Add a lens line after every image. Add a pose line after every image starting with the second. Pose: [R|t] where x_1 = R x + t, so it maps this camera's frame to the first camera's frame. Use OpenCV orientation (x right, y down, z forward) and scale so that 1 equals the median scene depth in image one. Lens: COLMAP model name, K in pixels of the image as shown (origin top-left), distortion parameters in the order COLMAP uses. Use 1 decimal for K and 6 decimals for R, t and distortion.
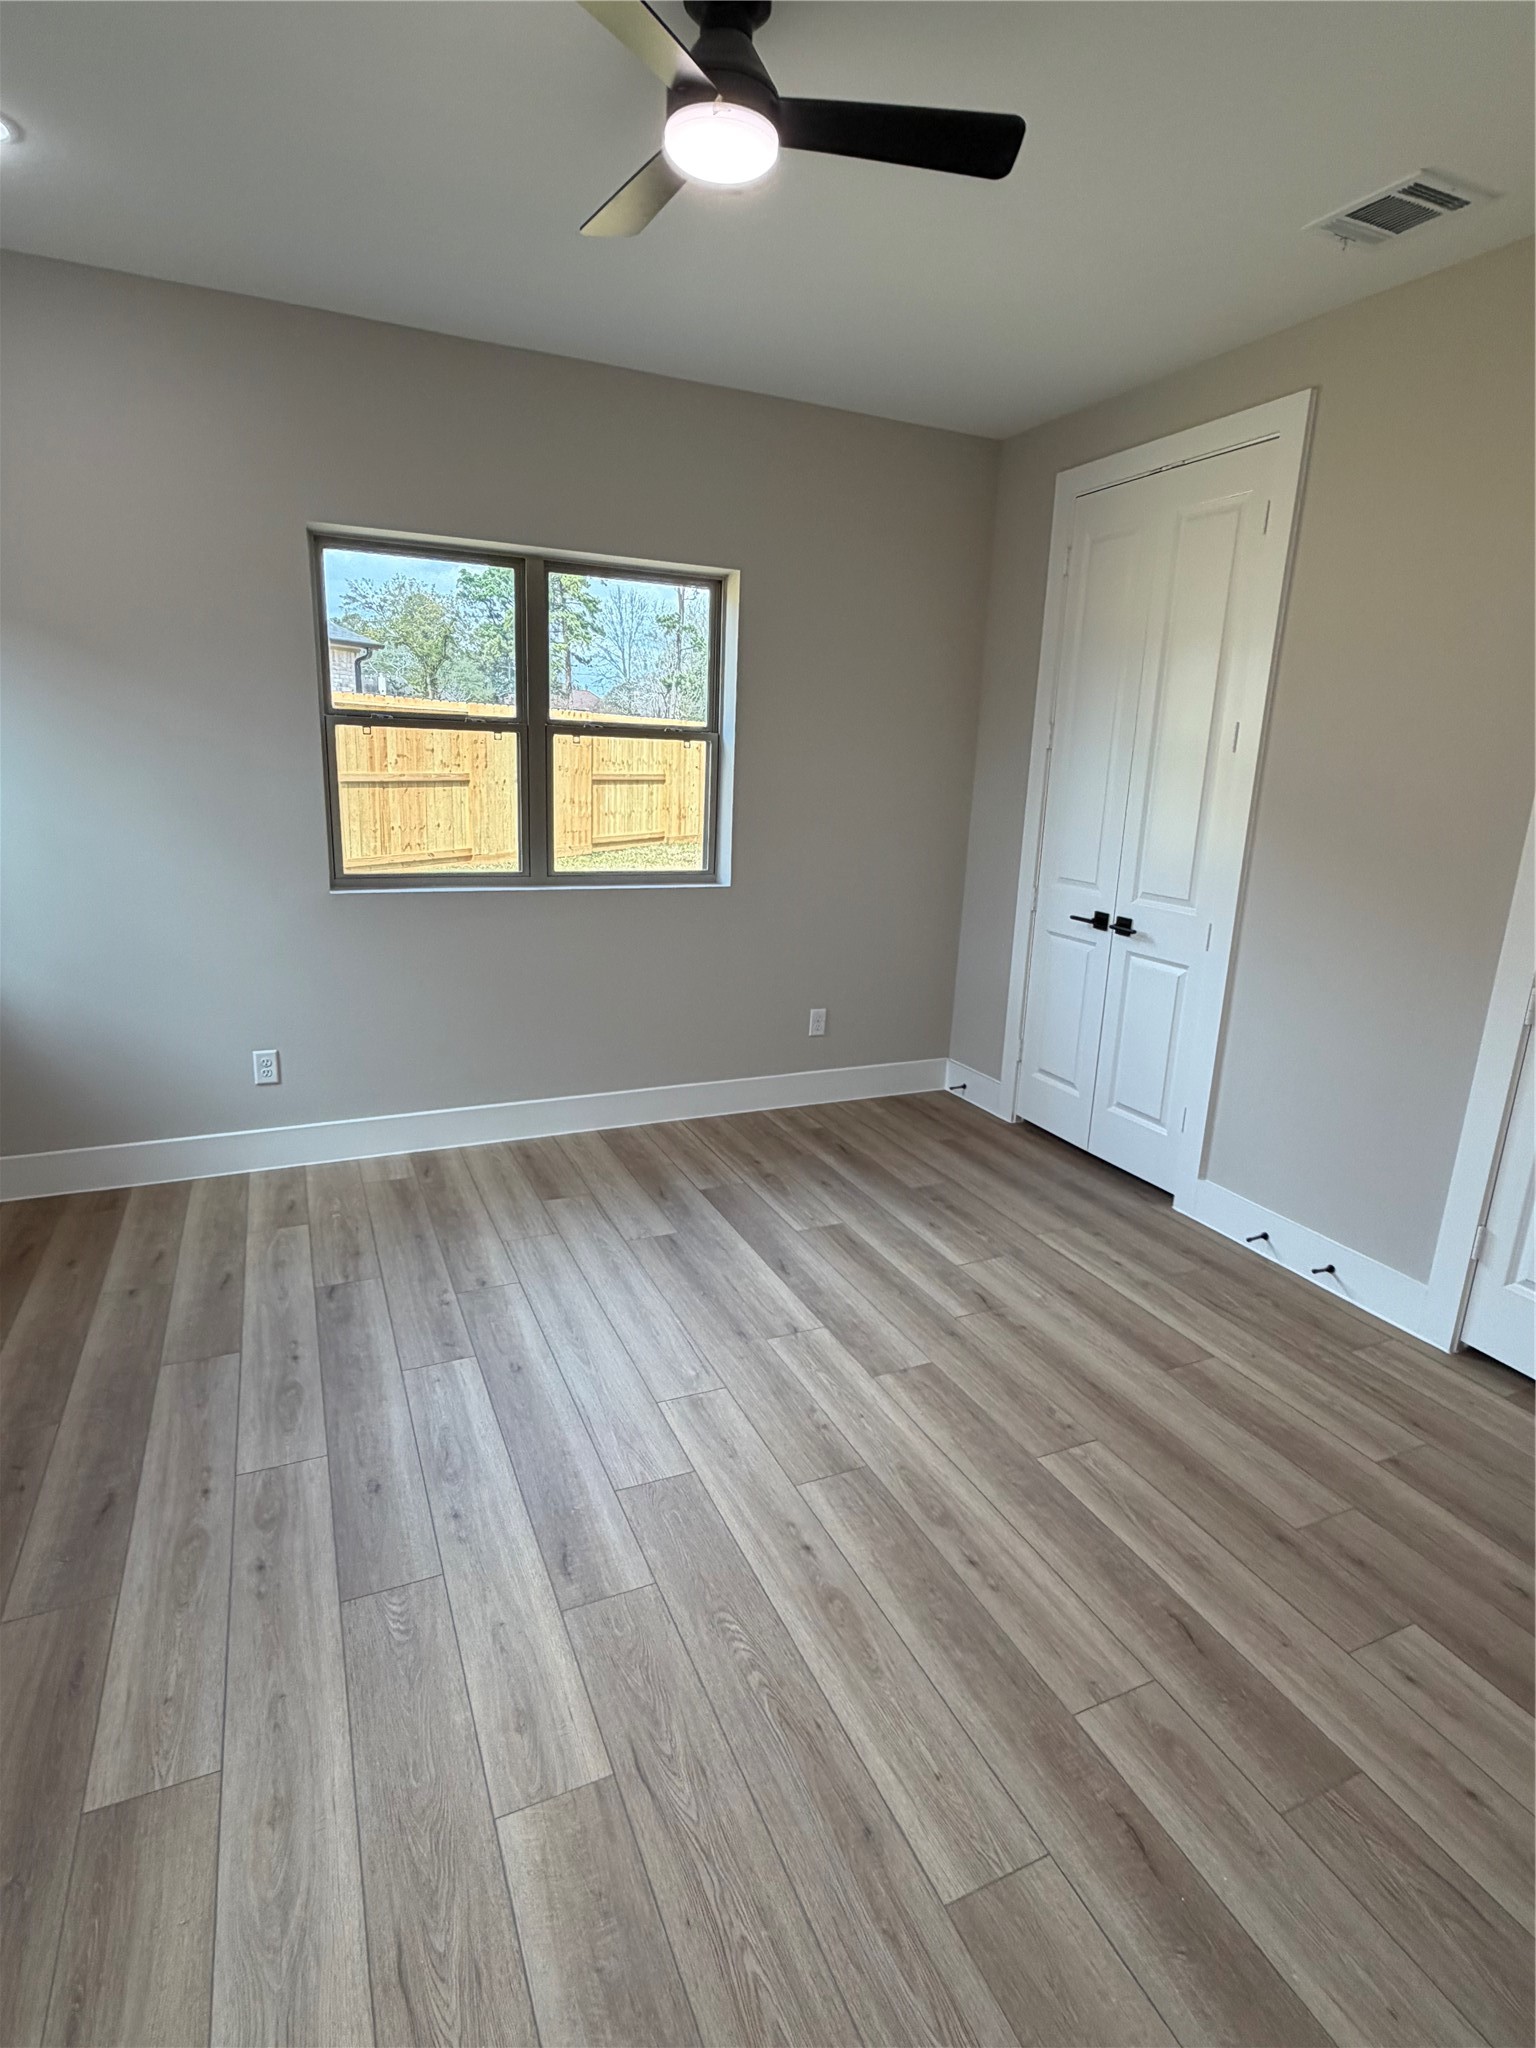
lens RADIAL K [[1059.7, 0, 764.6], [0, 1059.7, 1031.7], [0, 0, 1]] dist [-0.000678, -0.000604]
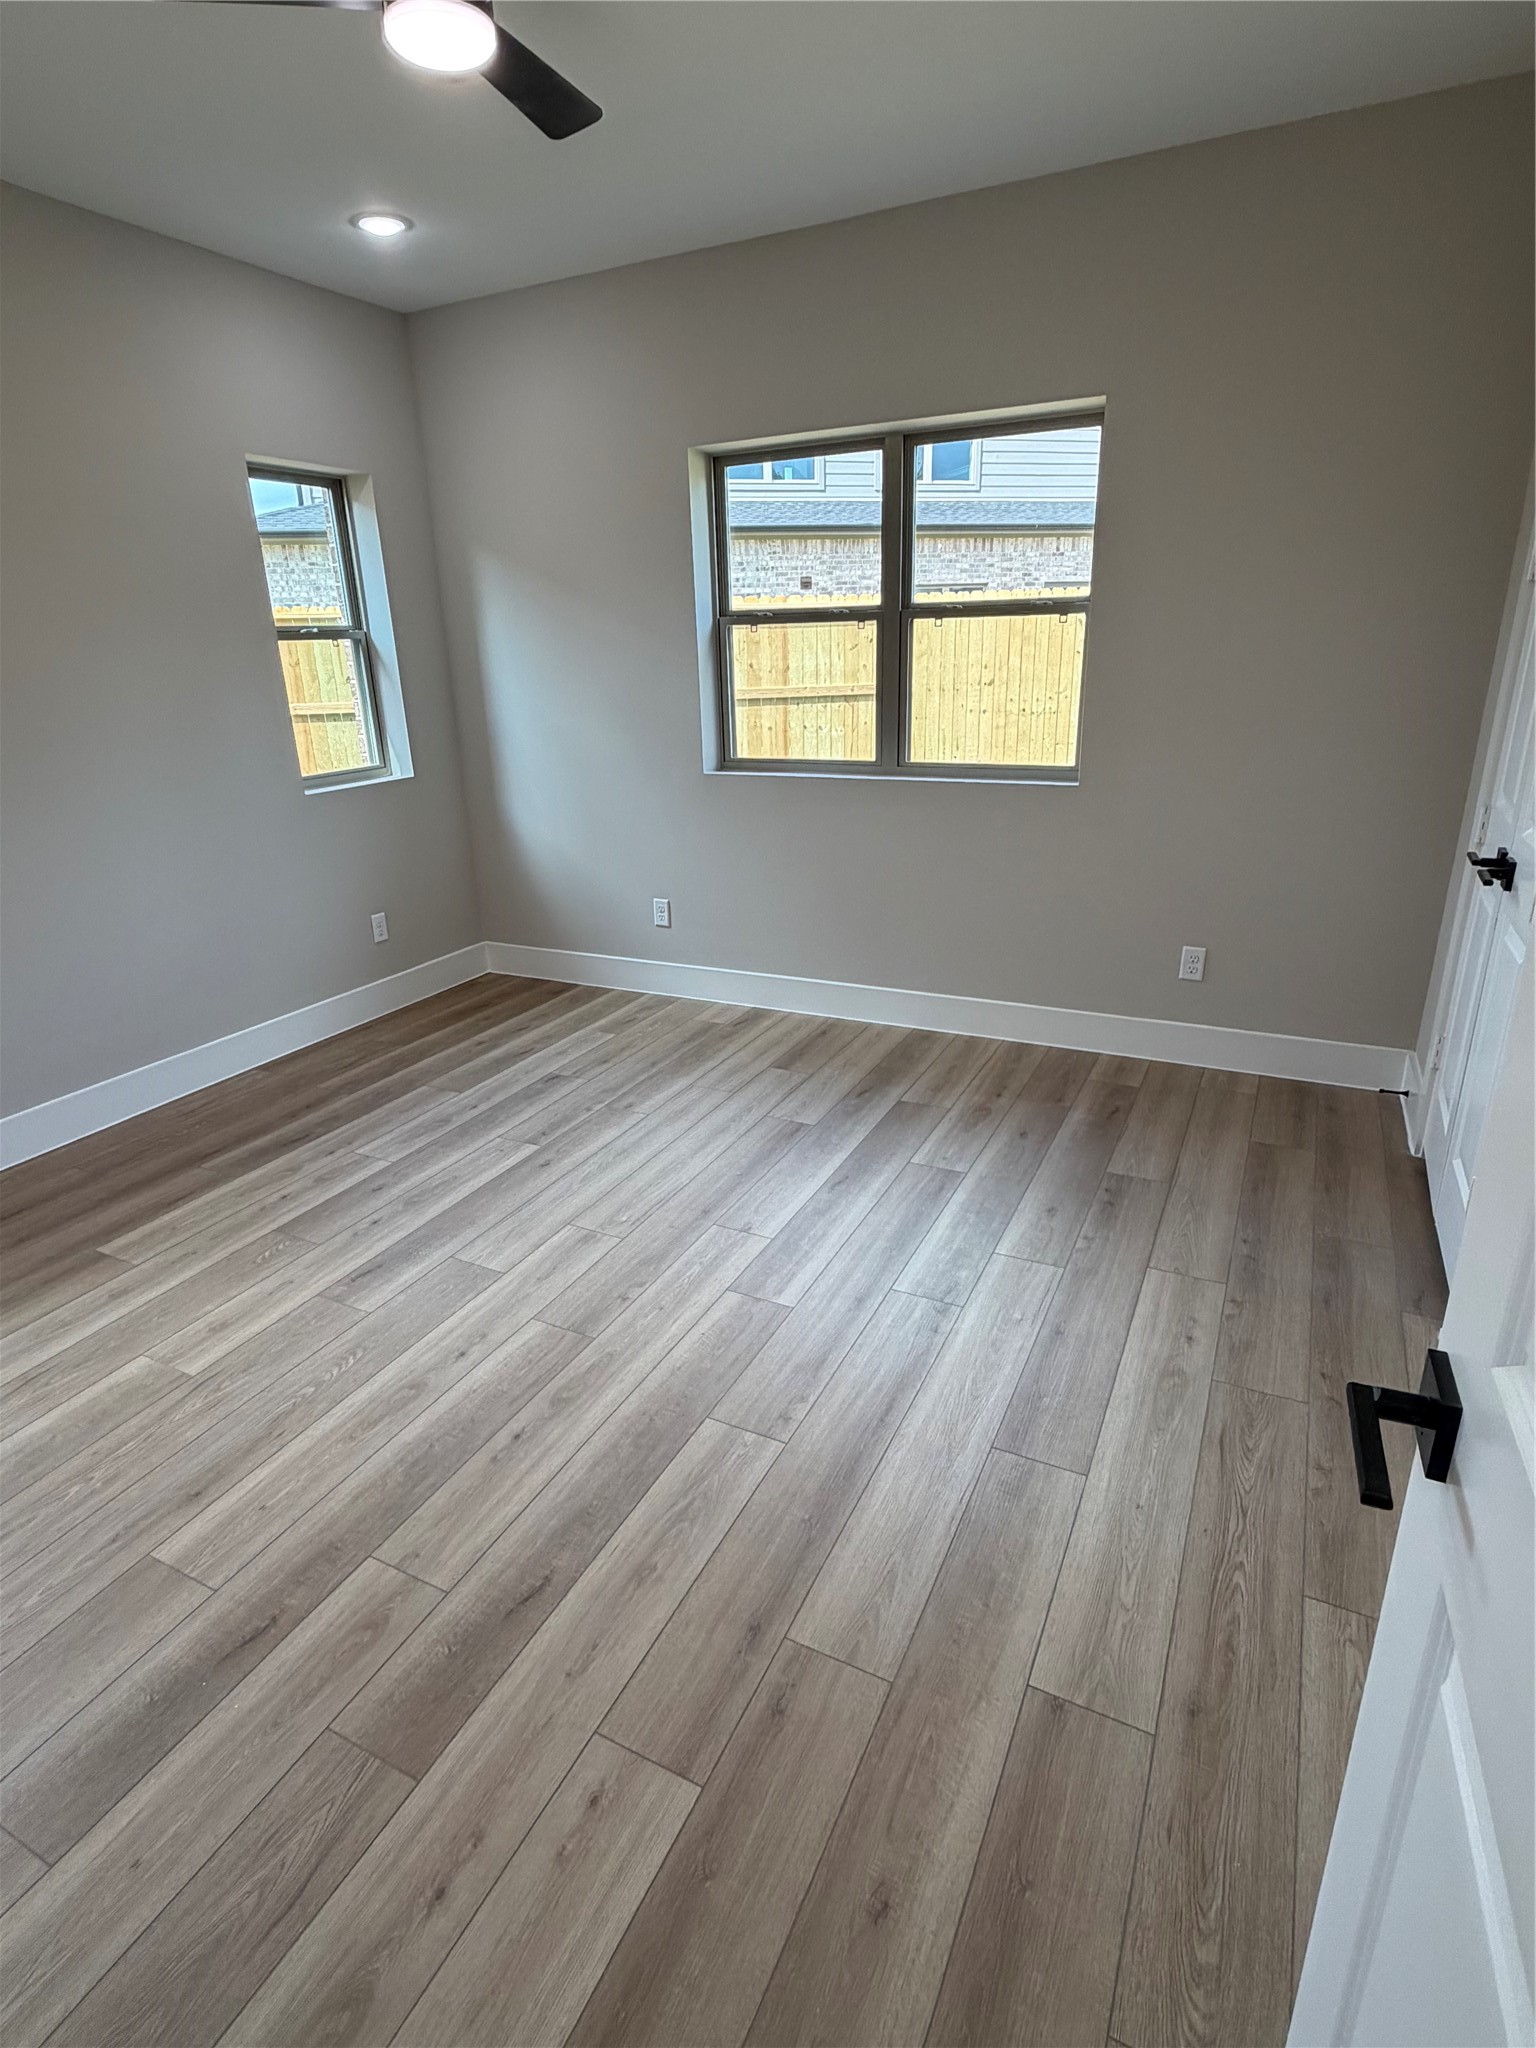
lens RADIAL K [[1059.7, 0, 764.6], [0, 1059.7, 1031.7], [0, 0, 1]] dist [-0.000678, -0.000604]
pose [[0.619007, 0.217192, -0.754757, 0.620466], [-0.151667, 0.975970, 0.156461, -0.046652], [0.770602, 0.017621, 0.637073, 0.315159]]
